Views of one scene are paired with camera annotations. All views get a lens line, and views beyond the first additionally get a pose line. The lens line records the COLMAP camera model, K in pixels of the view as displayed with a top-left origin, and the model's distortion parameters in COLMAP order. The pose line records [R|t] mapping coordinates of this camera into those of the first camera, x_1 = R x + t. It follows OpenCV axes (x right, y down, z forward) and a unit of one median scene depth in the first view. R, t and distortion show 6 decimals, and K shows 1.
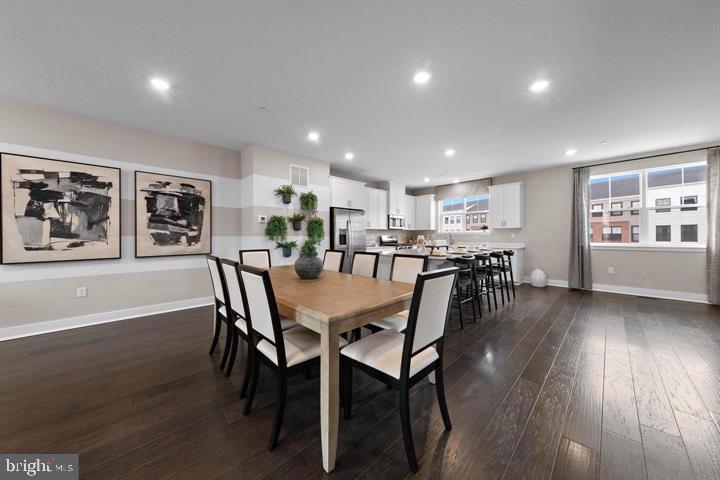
lens RADIAL K [[239.8, 0, 368.3], [0, 239.8, 236.0], [0, 0, 1]] dist [-0.001134, -0.000465]
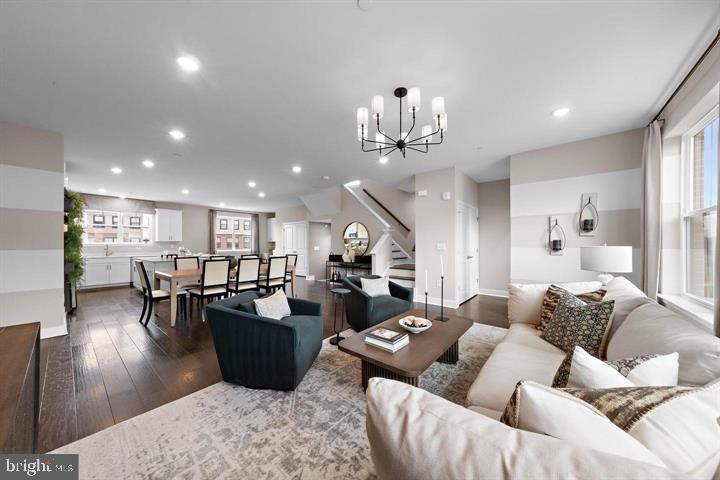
lens RADIAL K [[239.8, 0, 365.2], [0, 239.8, 244.6], [0, 0, 1]] dist [-0.001134, -0.000465]
pose [[-0.121361, 0.002438, 0.992605, -1.304484], [0.000836, 0.999997, -0.002354, -0.012957], [-0.992608, 0.000544, -0.121362, 0.052321]]
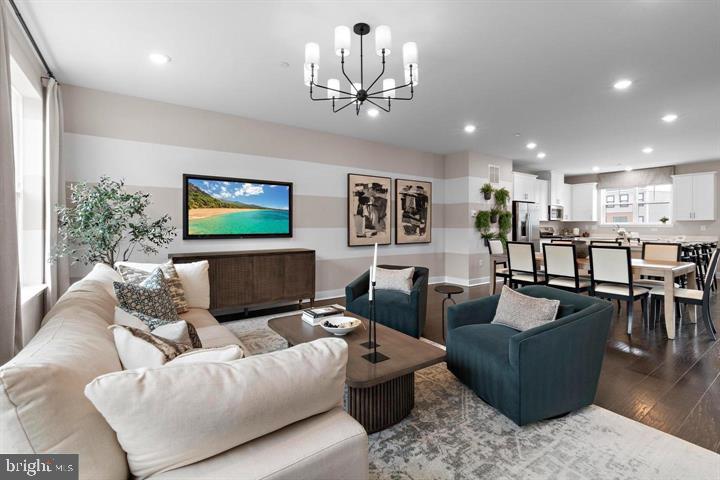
lens RADIAL K [[333.0, 0, 362.6], [0, 333.0, 225.3], [0, 0, 1]] dist [-0.001374, -0.000430]
pose [[0.986464, 0.004609, -0.163916, -0.671774], [-0.004635, 0.999989, 0.000223, -0.010412], [0.163915, 0.000540, 0.986474, -0.673592]]
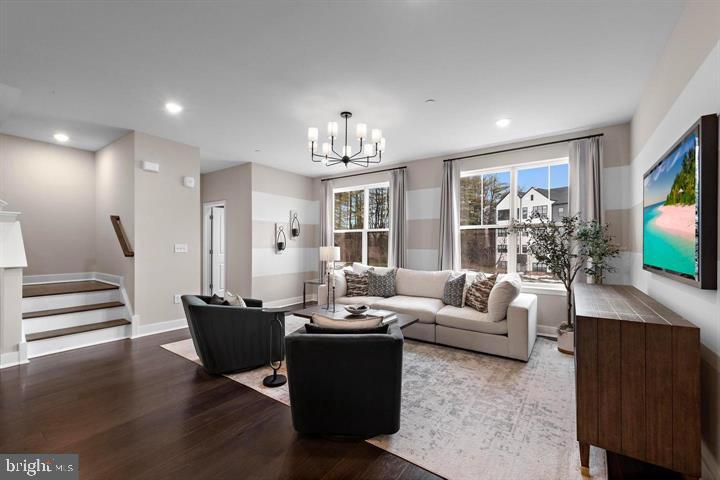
lens RADIAL K [[305.7, 0, 358.2], [0, 305.7, 244.1], [0, 0, 1]] dist [0.019796, 0.000032]
pose [[-0.982066, -0.005065, -0.188471, -0.642593], [-0.004902, 0.999987, -0.001329, -0.021258], [0.188475, -0.000381, -0.982078, 0.722272]]
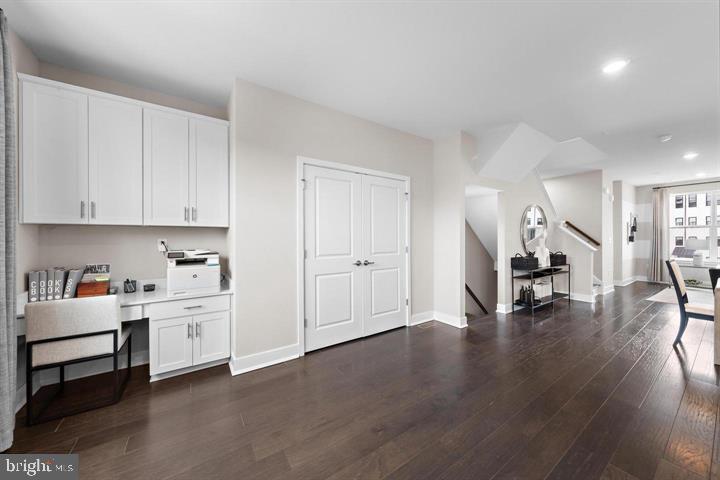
lens RADIAL K [[260.3, 0, 372.0], [0, 260.3, 238.3], [0, 0, 1]] dist [0.007452, -0.000184]
pose [[-0.988999, 0.004146, 0.147863, 0.789204], [0.004036, 0.999991, -0.001043, -0.021243], [-0.147866, -0.000435, -0.989007, 1.144479]]
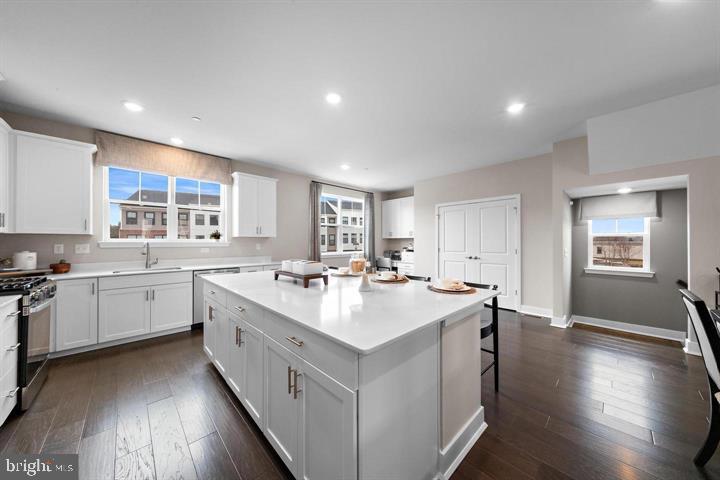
lens RADIAL K [[239.8, 0, 356.2], [0, 239.8, 241.8], [0, 0, 1]] dist [-0.001134, -0.000465]
pose [[0.011045, 0.002694, 0.999935, -0.203642], [-0.000612, 0.999996, -0.002687, -0.022377], [-0.999939, -0.000583, 0.011047, 0.945860]]
